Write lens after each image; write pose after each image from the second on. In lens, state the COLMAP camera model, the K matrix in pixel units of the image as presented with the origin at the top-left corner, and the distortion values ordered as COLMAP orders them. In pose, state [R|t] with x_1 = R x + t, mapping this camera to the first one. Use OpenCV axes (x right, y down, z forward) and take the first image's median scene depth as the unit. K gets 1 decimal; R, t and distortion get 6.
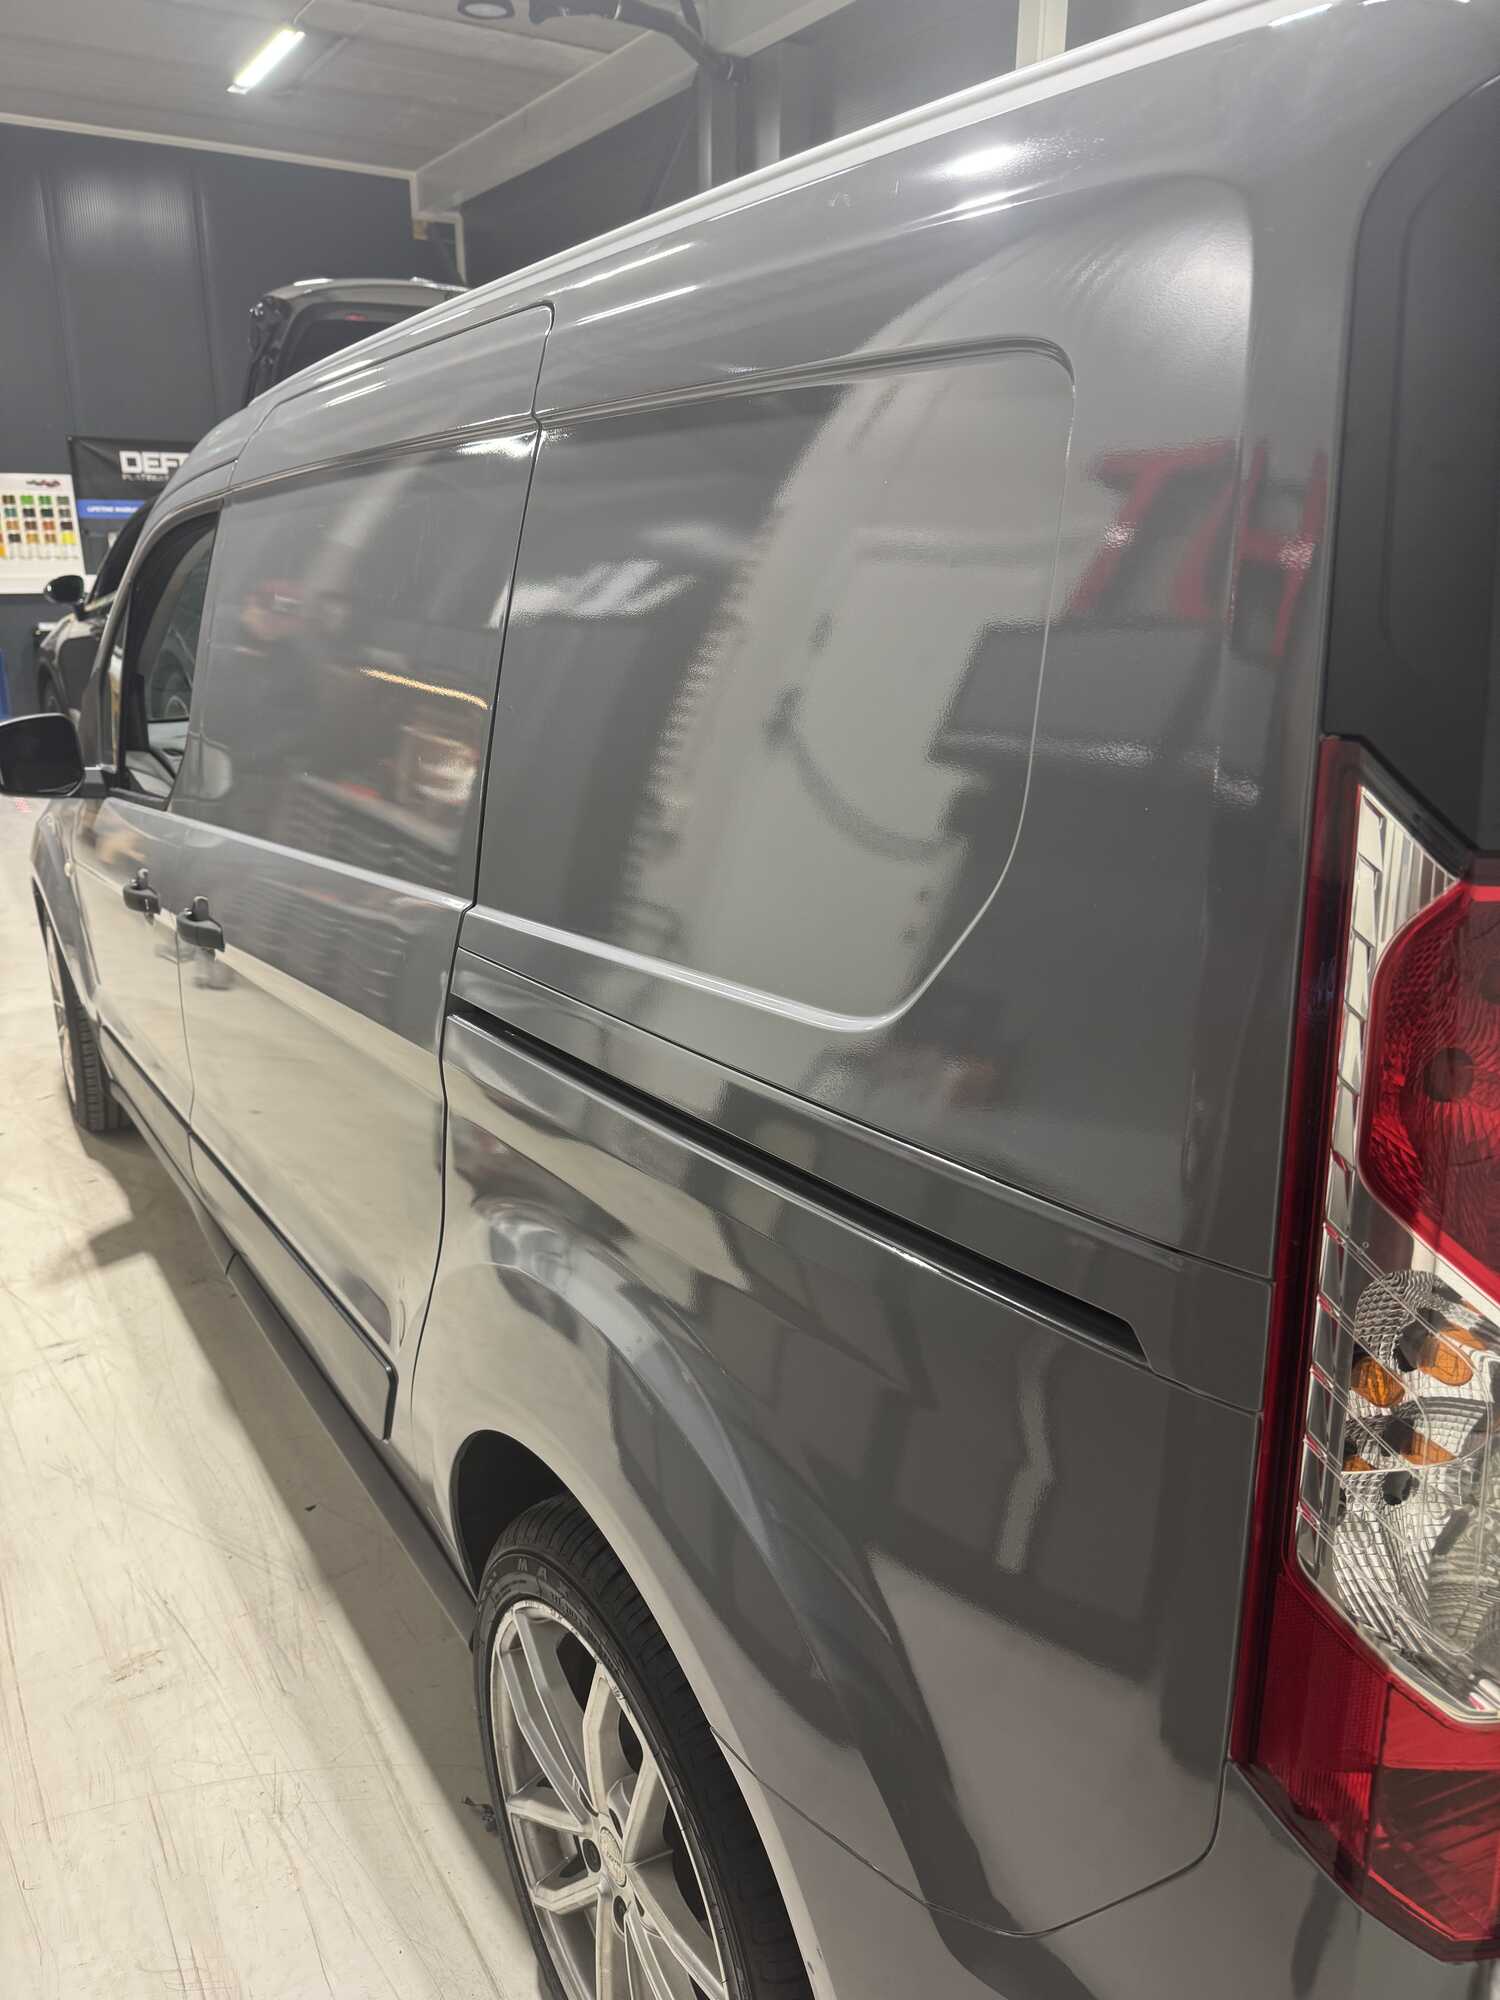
lens RADIAL K [[1414.7, 0, 746.6], [0, 1414.7, 1002.9], [0, 0, 1]] dist [0.018123, -0.024472]
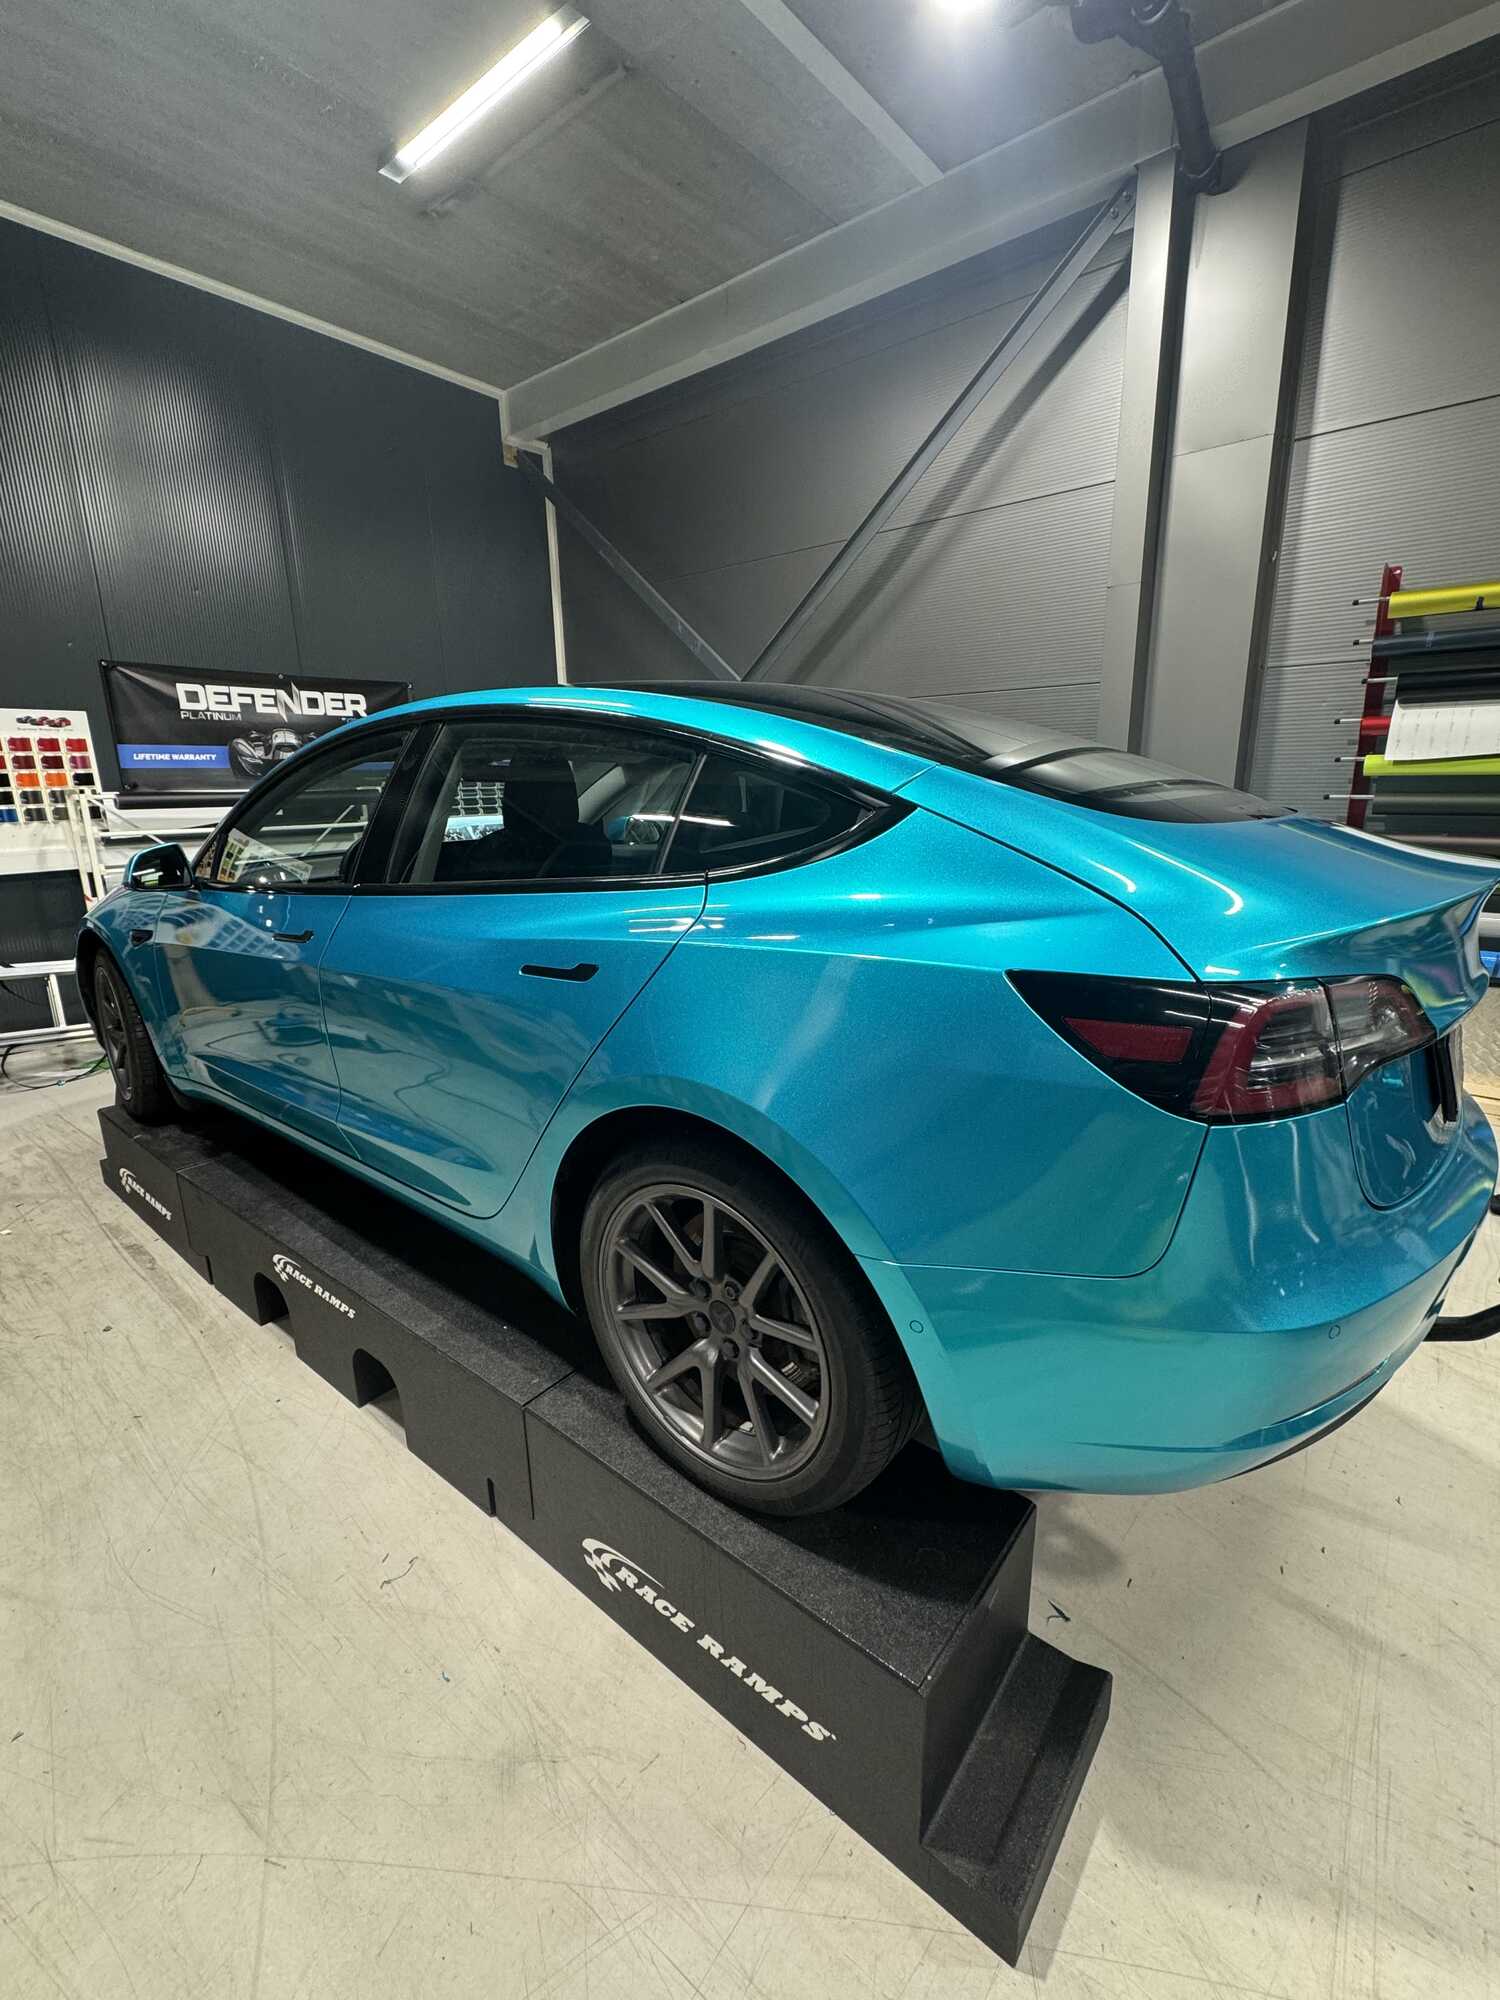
lens RADIAL K [[867.0, 0, 755.1], [0, 867.0, 994.6], [0, 0, 1]] dist [-0.000810, -0.001124]
pose [[0.946657, -0.079739, 0.312223, -0.299950], [0.095960, 0.994701, -0.036913, -0.175532], [-0.307625, 0.064904, 0.949292, 0.474735]]
